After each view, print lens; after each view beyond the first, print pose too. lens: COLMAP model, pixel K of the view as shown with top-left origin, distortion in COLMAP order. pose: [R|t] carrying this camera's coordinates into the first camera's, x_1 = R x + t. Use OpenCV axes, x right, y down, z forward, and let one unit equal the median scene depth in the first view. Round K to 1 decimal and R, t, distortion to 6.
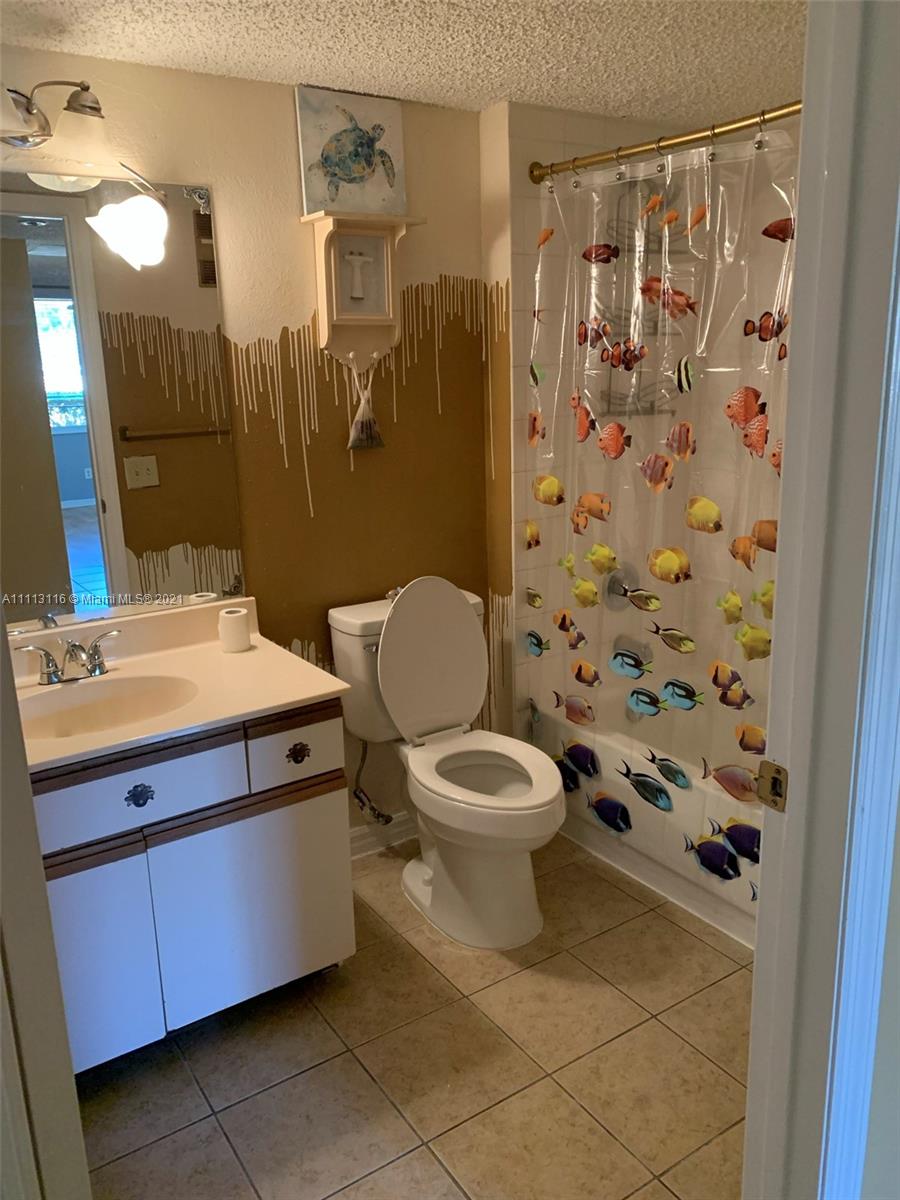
lens RADIAL K [[915.5, 0, 448.7], [0, 915.5, 582.9], [0, 0, 1]] dist [0.011170, -0.000444]
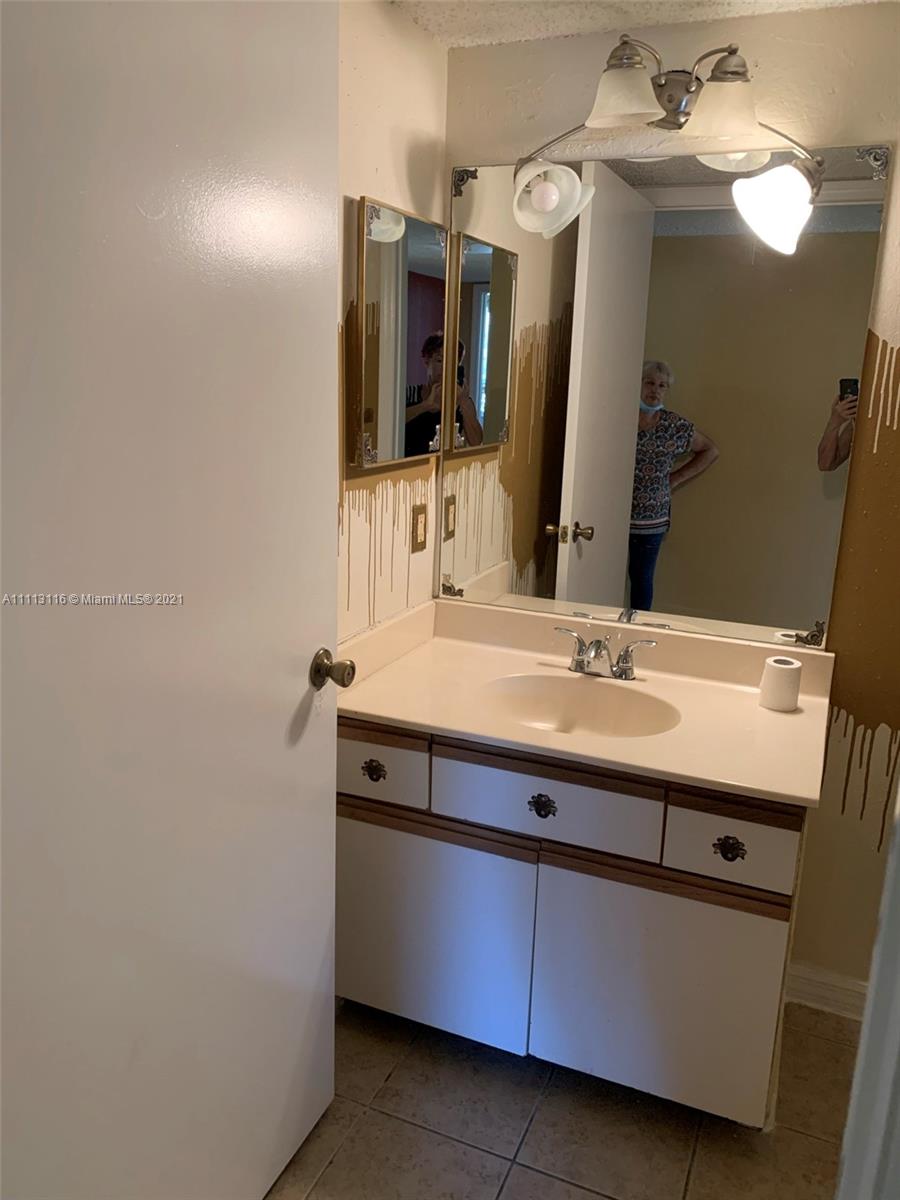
lens RADIAL K [[930.6, 0, 452.1], [0, 930.6, 583.7], [0, 0, 1]] dist [0.005480, -0.001102]
pose [[0.552143, 0.241344, -0.798054, 0.296659], [-0.244161, 0.962029, 0.122007, -0.077279], [0.797197, 0.127489, 0.590105, 0.295688]]
